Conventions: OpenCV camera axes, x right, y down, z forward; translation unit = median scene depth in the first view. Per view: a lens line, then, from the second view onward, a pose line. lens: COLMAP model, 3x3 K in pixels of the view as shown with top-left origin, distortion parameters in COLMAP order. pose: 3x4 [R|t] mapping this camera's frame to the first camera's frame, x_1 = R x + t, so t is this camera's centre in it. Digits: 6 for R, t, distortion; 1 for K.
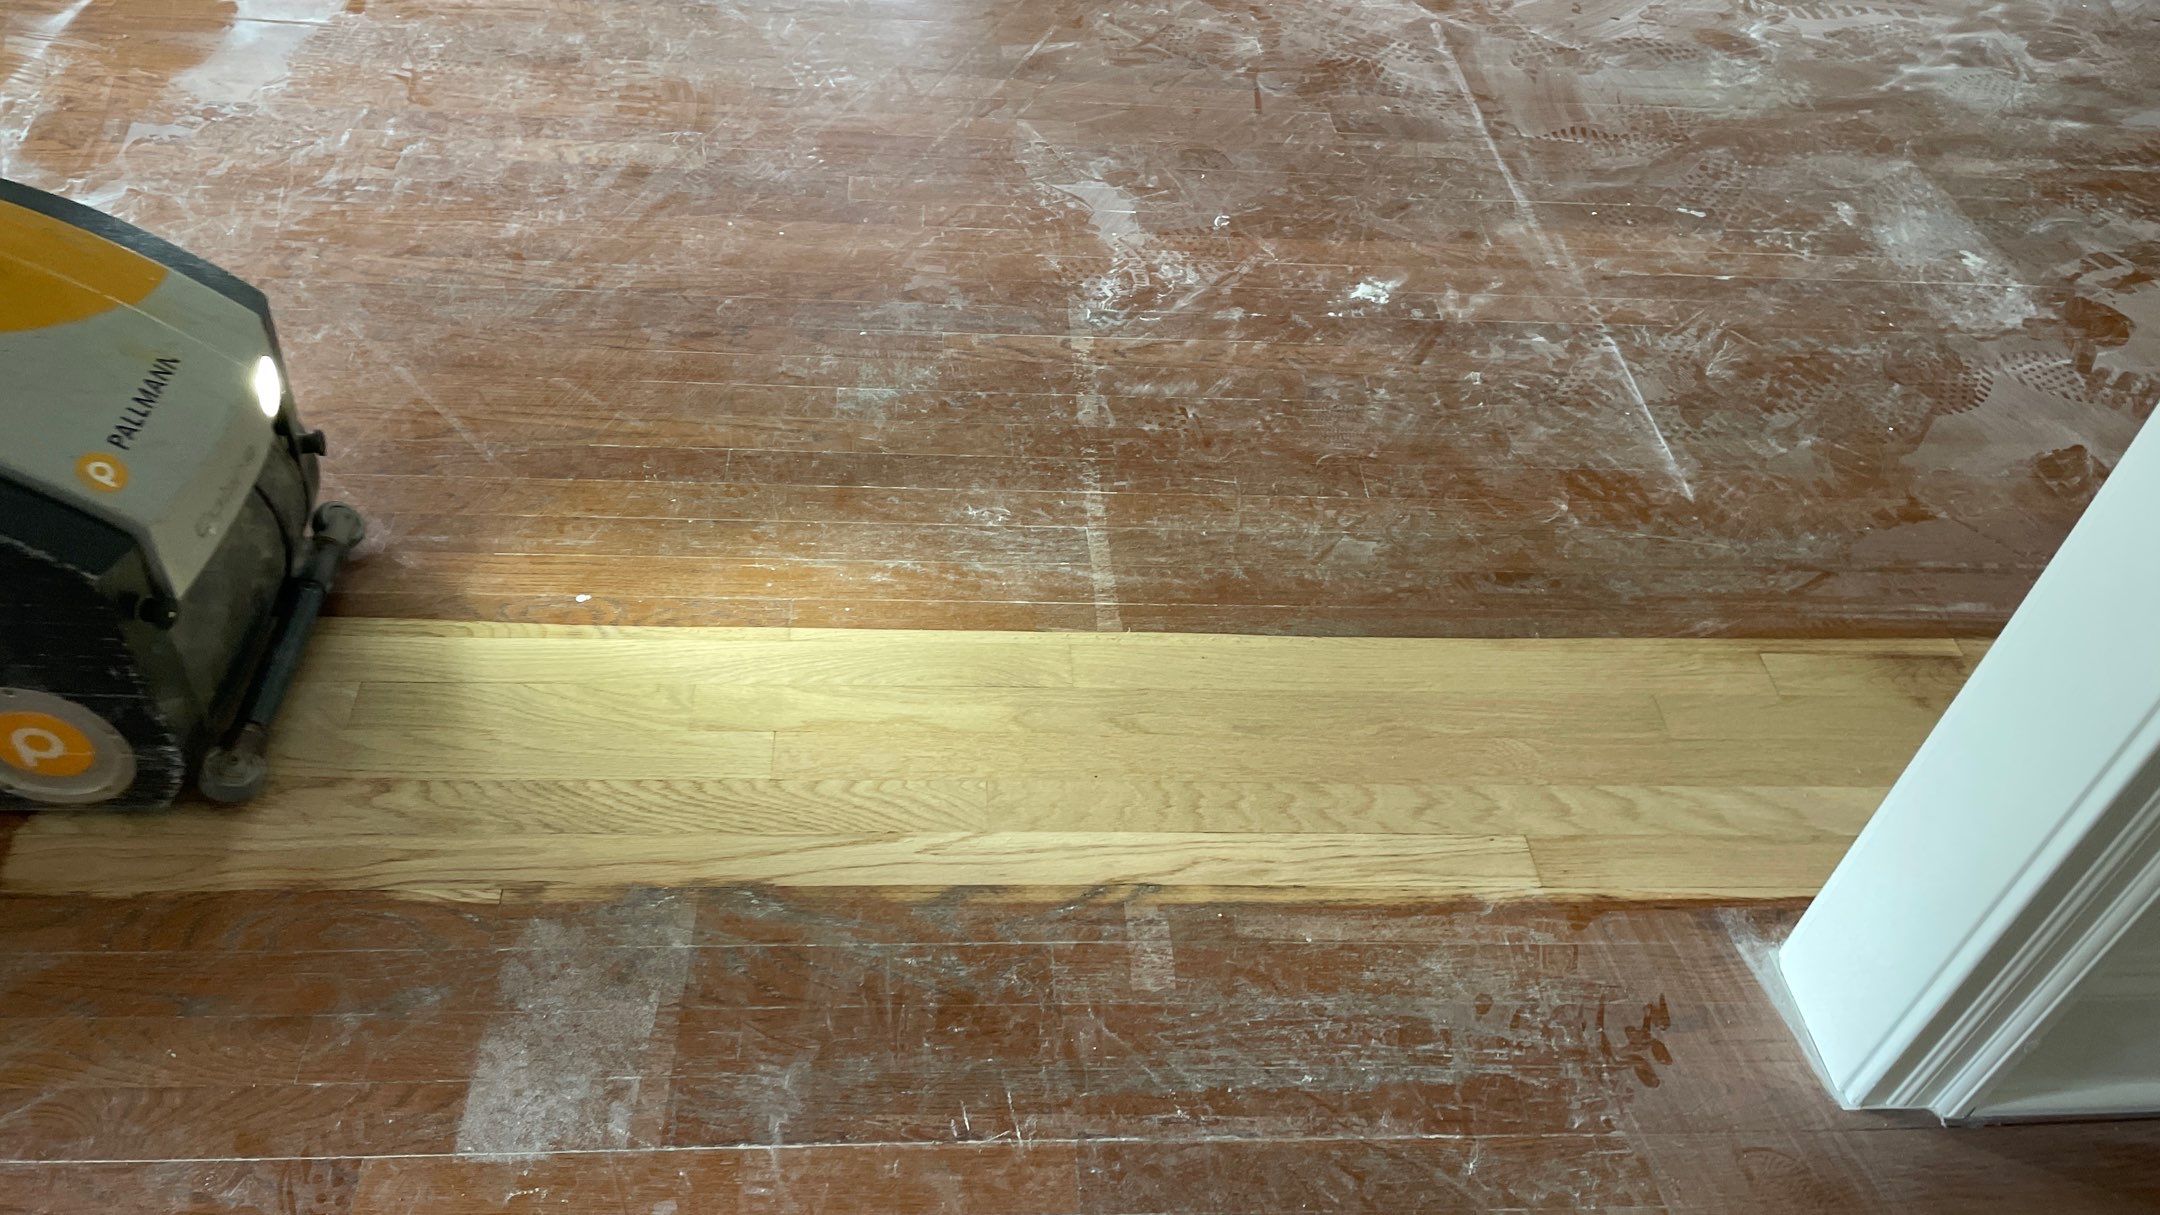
lens RADIAL K [[1637.0, 0, 1072.9], [0, 1637.0, 613.4], [0, 0, 1]] dist [0.077260, -0.089305]
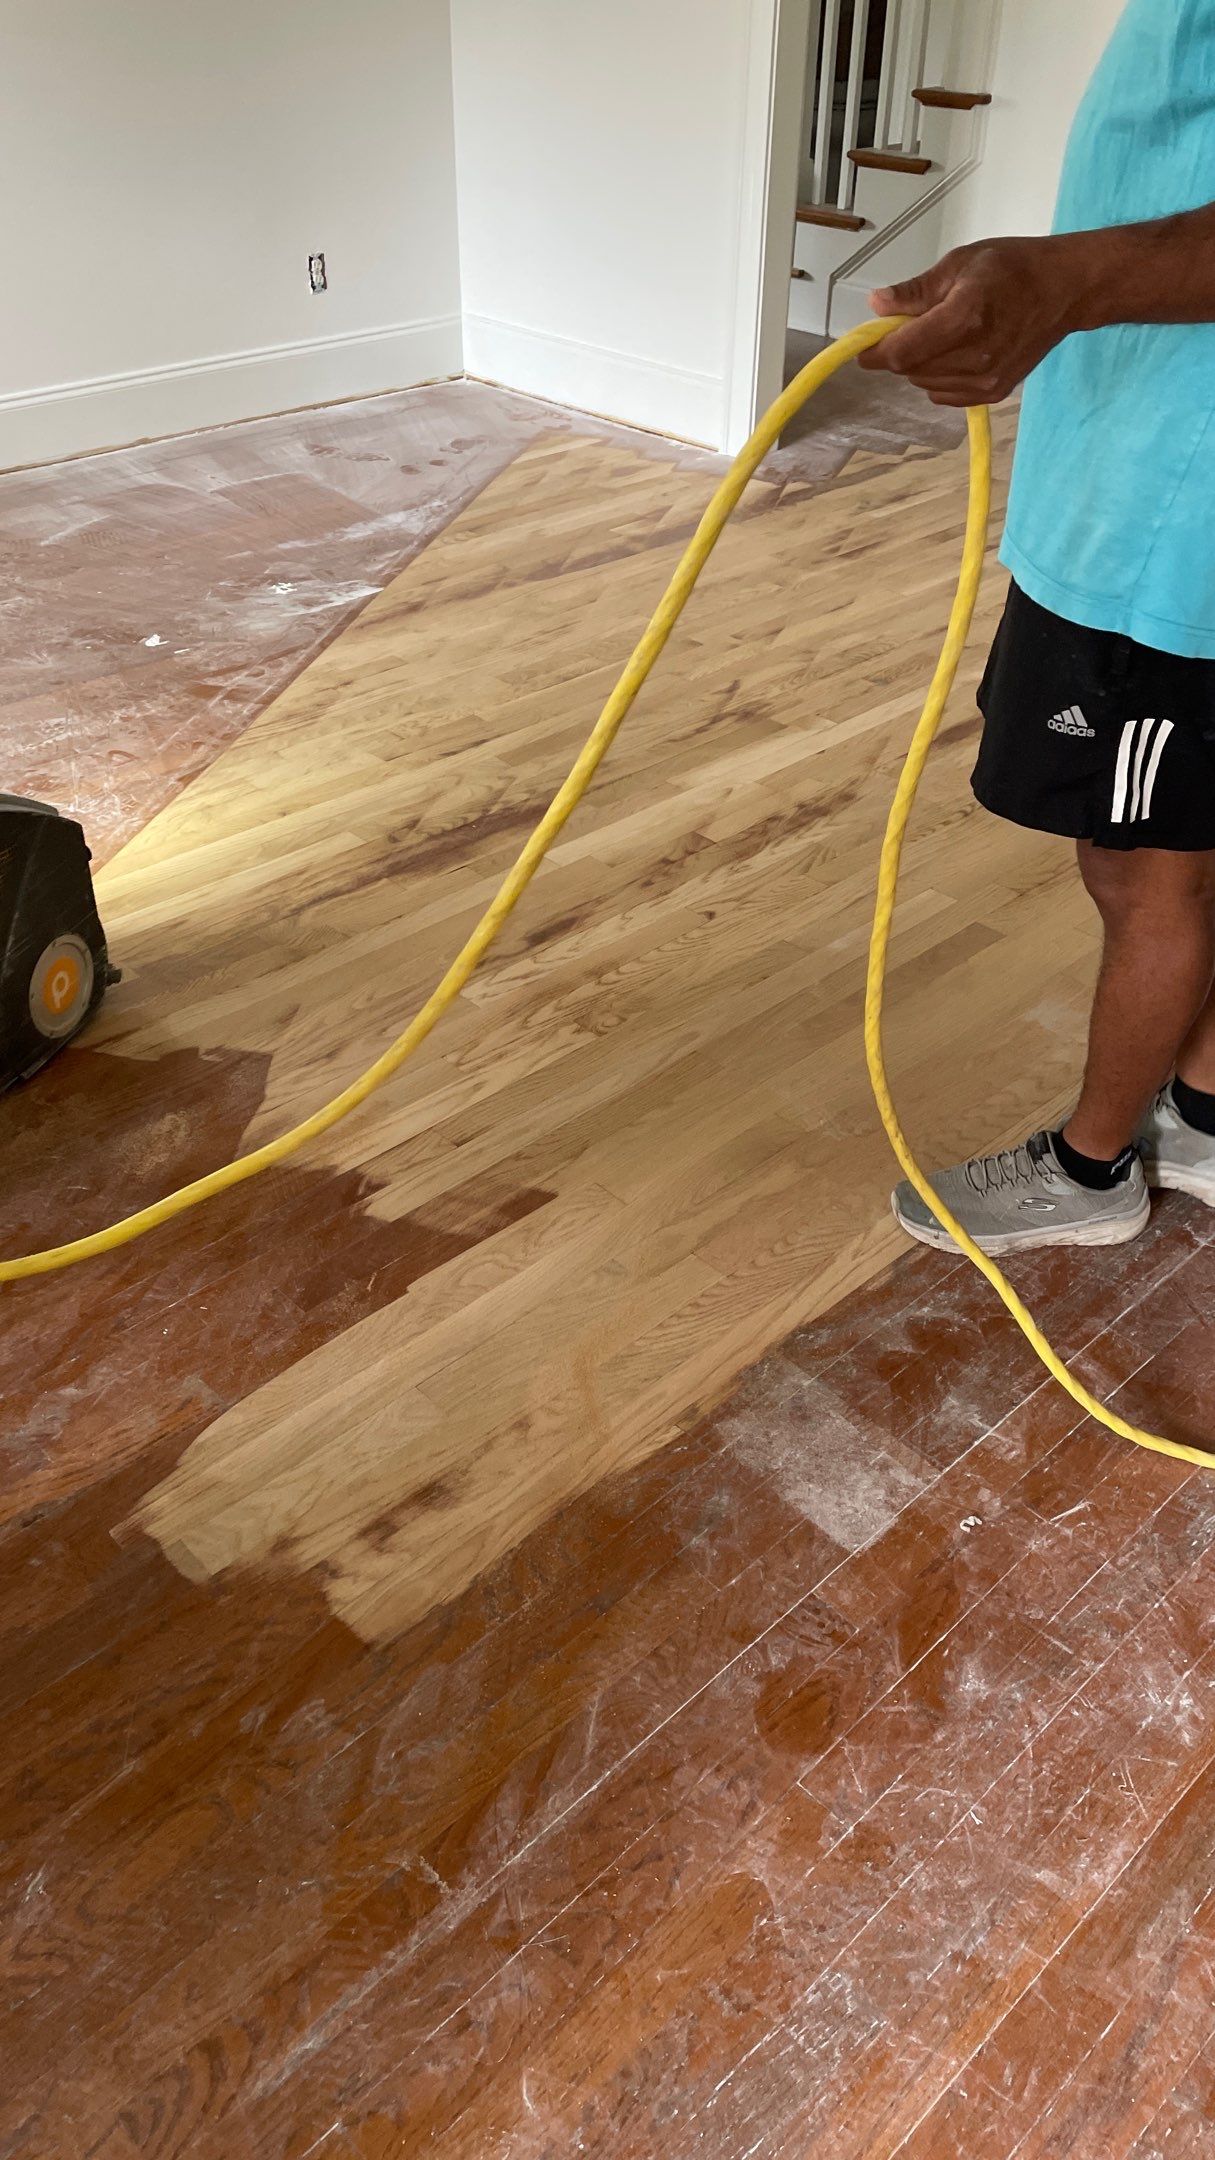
lens RADIAL K [[1637.0, 0, 606.4], [0, 1637.0, 1085.4], [0, 0, 1]] dist [0.077260, -0.089305]
pose [[0.757170, -0.439587, 0.483175, -0.948865], [0.493572, 0.869526, 0.017621, -0.116526], [-0.427879, 0.225139, 0.875347, -0.152606]]
